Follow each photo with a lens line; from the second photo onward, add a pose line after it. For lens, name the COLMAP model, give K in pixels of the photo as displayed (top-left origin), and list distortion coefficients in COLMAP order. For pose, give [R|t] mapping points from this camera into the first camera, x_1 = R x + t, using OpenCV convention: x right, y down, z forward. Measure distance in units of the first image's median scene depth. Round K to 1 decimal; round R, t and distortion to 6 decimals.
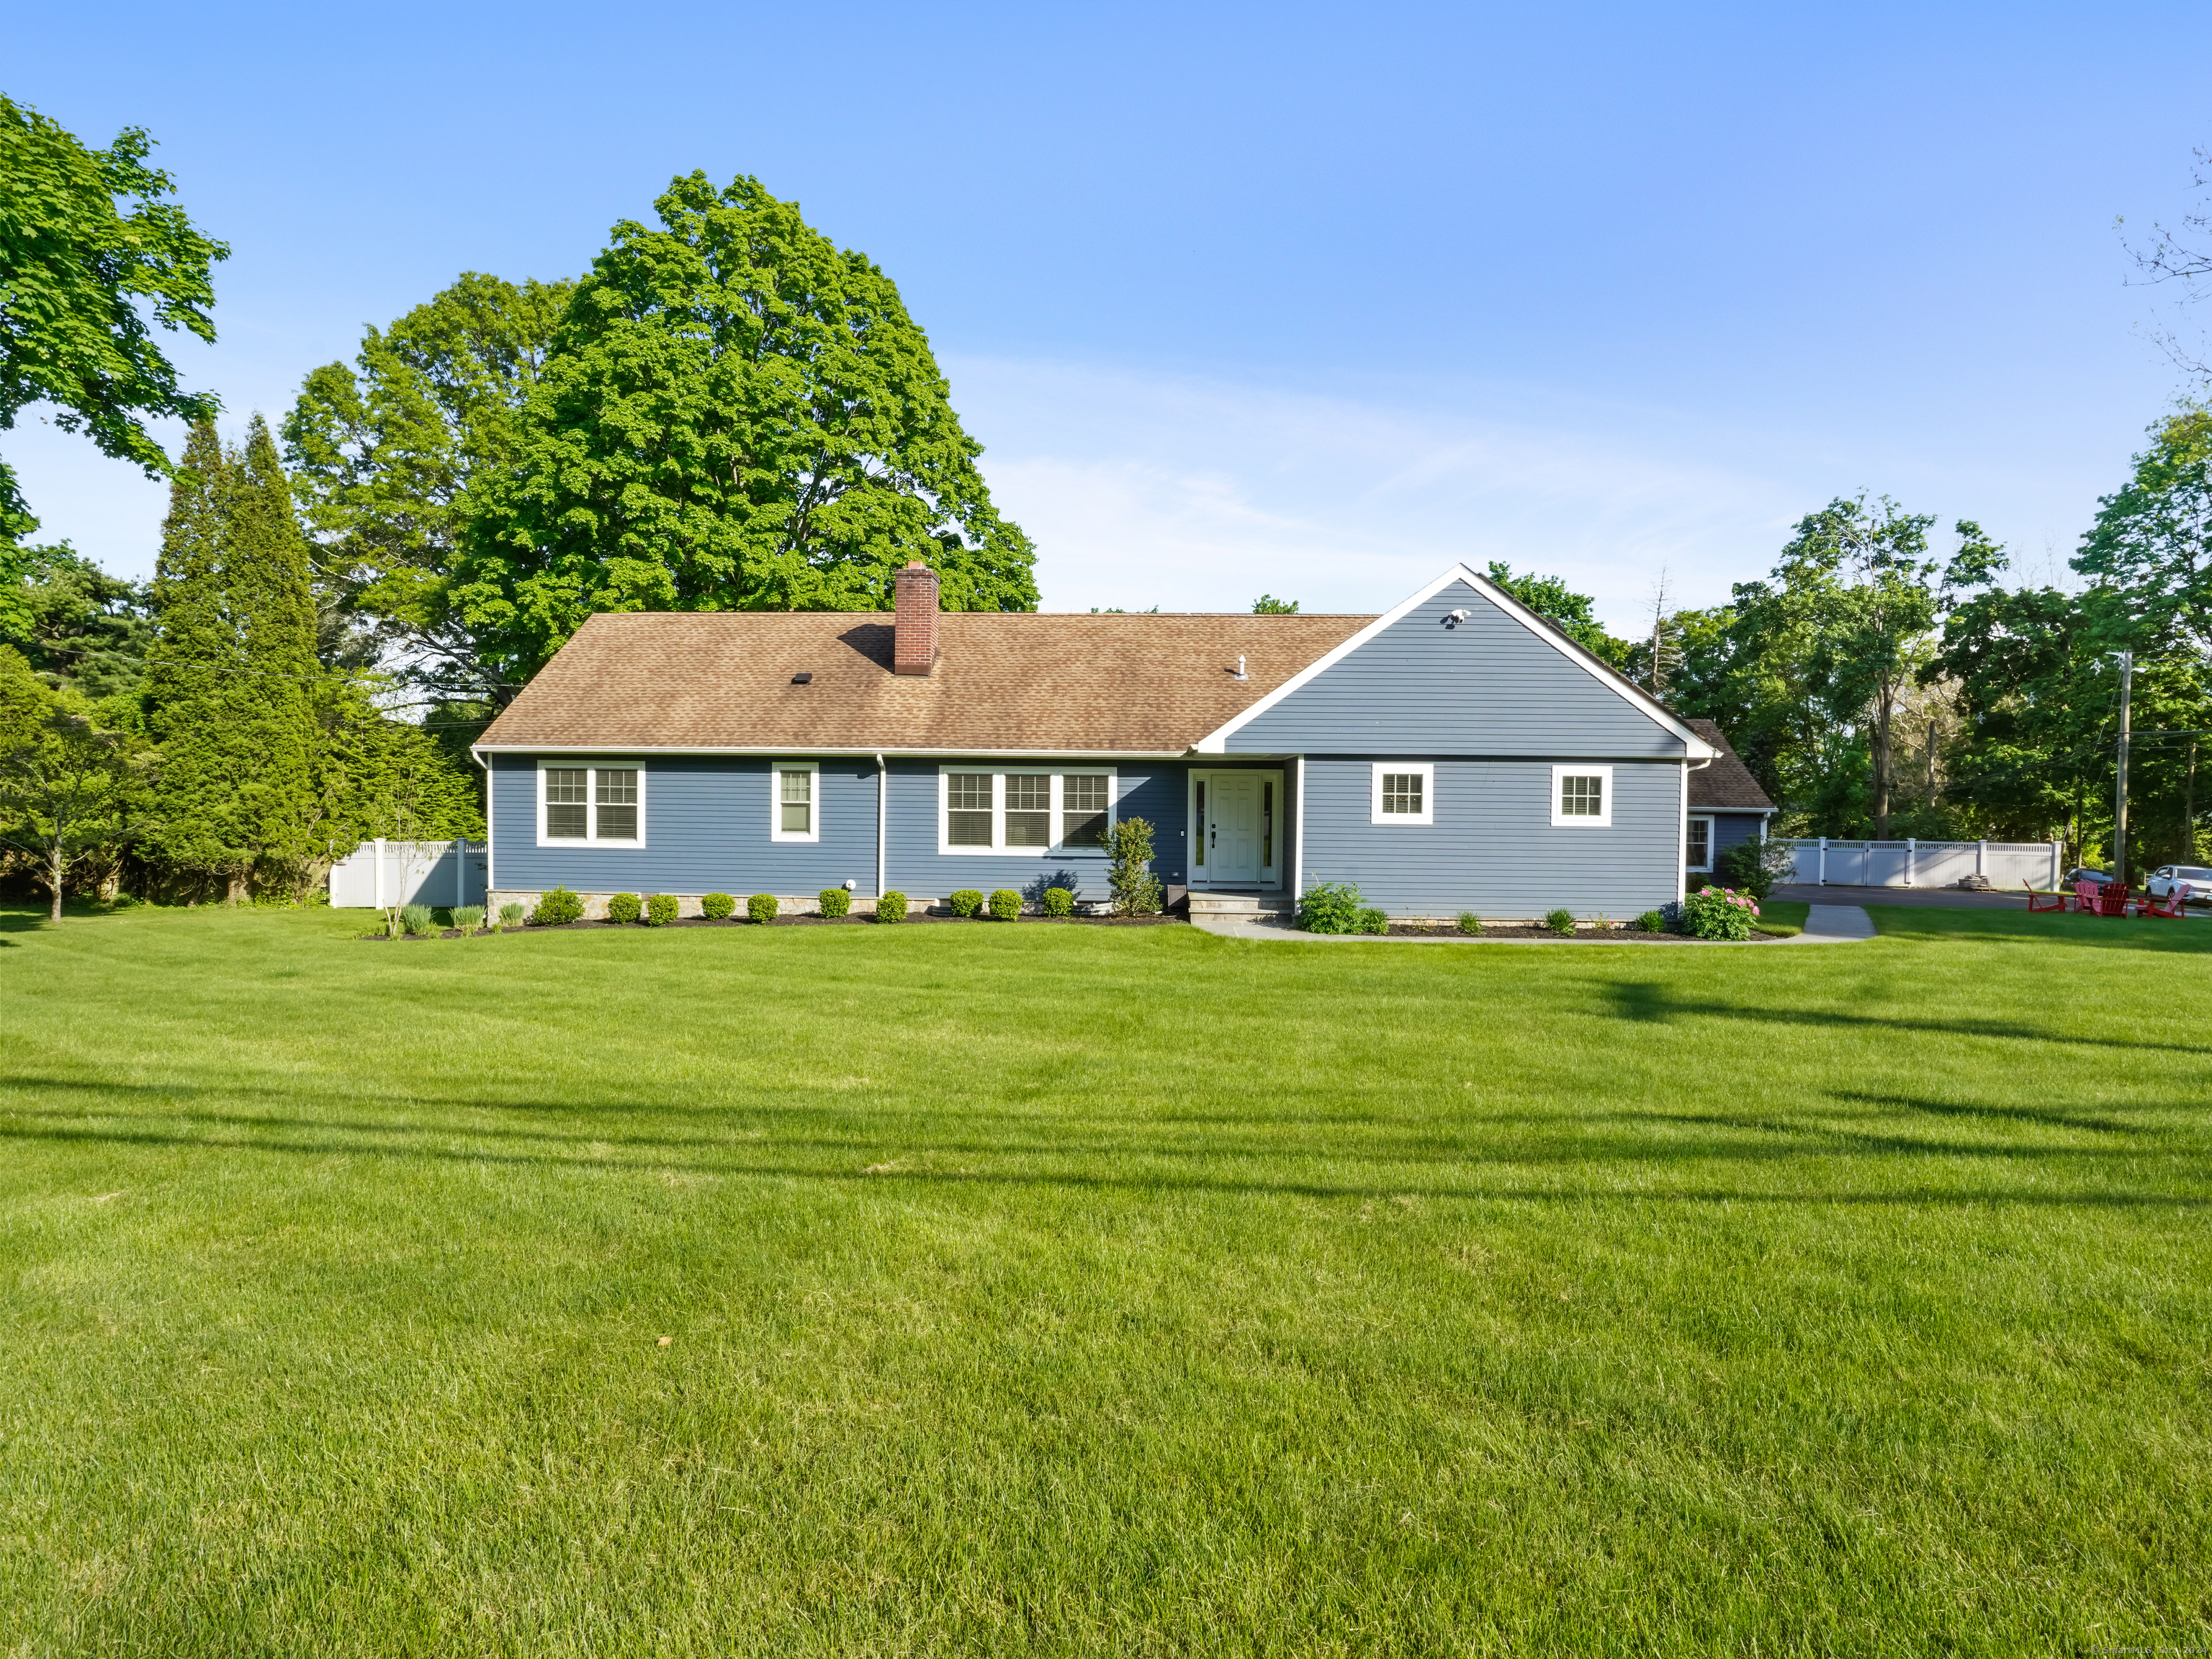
lens RADIAL K [[1231.6, 0, 1119.5], [0, 1231.6, 839.3], [0, 0, 1]] dist [-0.081650, 0.042137]
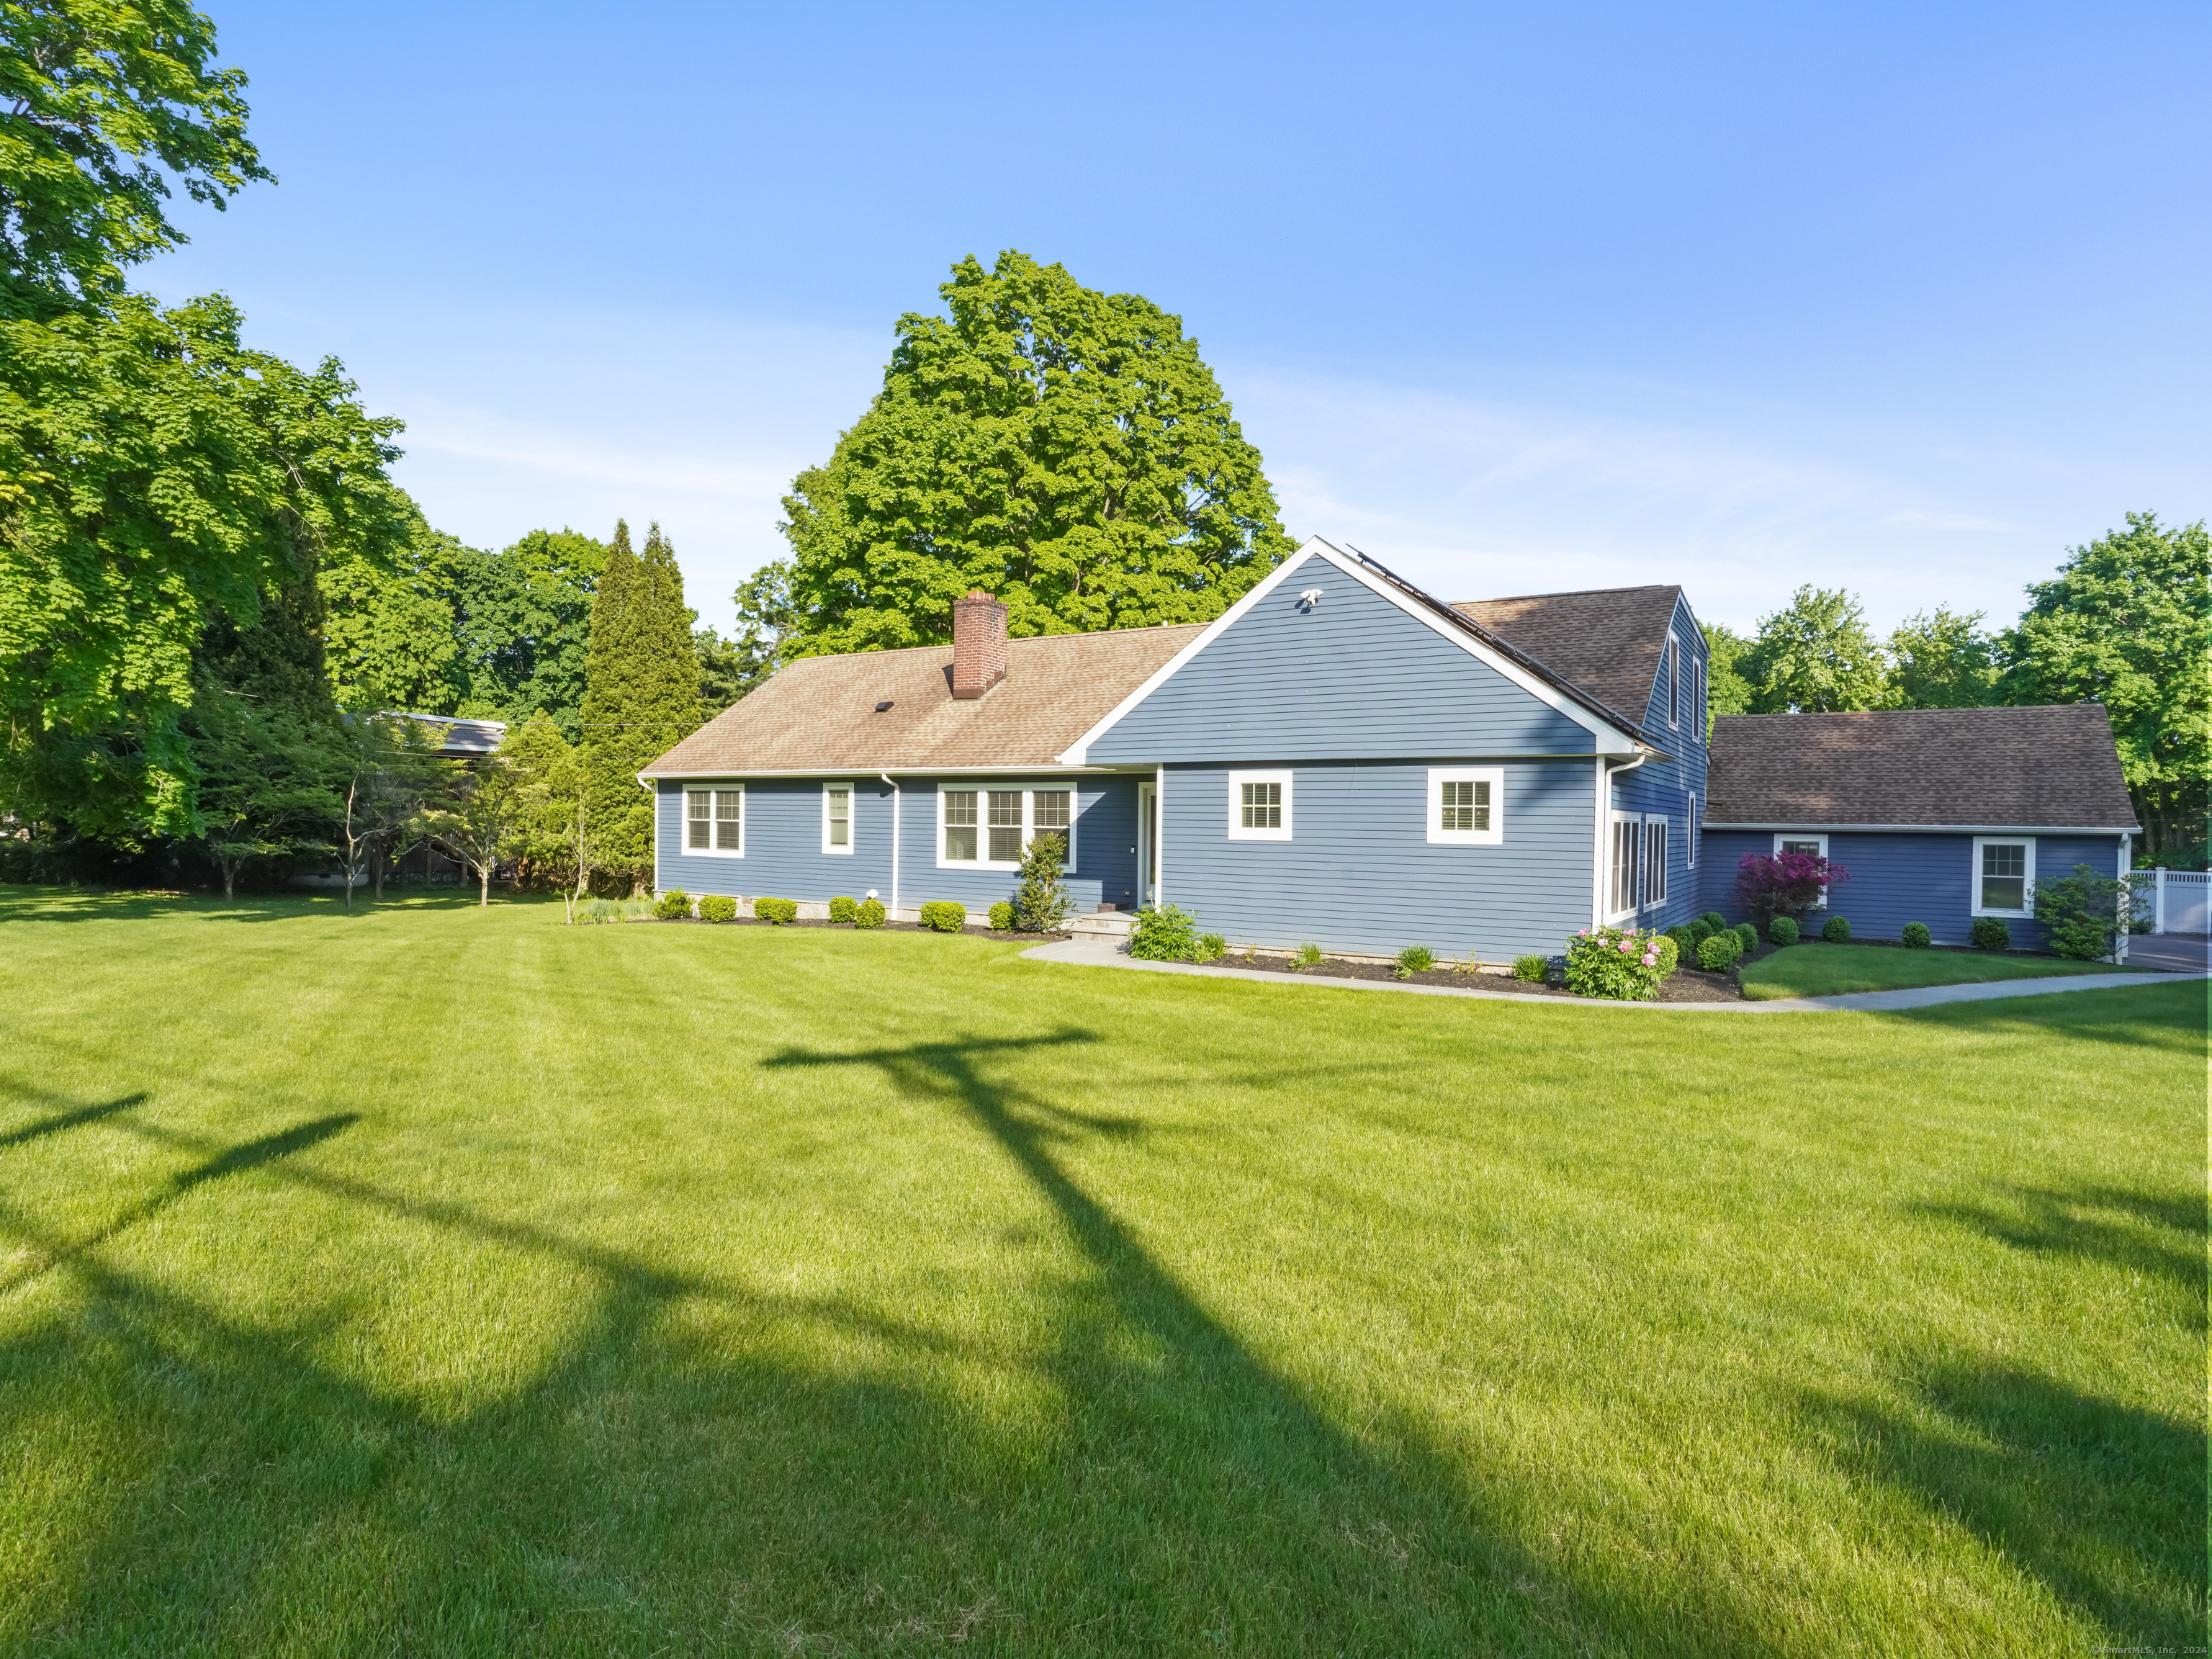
lens RADIAL K [[1231.6, 0, 1119.5], [0, 1231.6, 839.3], [0, 0, 1]] dist [-0.081650, 0.042137]
pose [[0.862838, 0.005997, -0.505446, 0.517579], [-0.017061, 0.999705, -0.017263, 0.003388], [0.505193, 0.023518, 0.862686, 0.168830]]
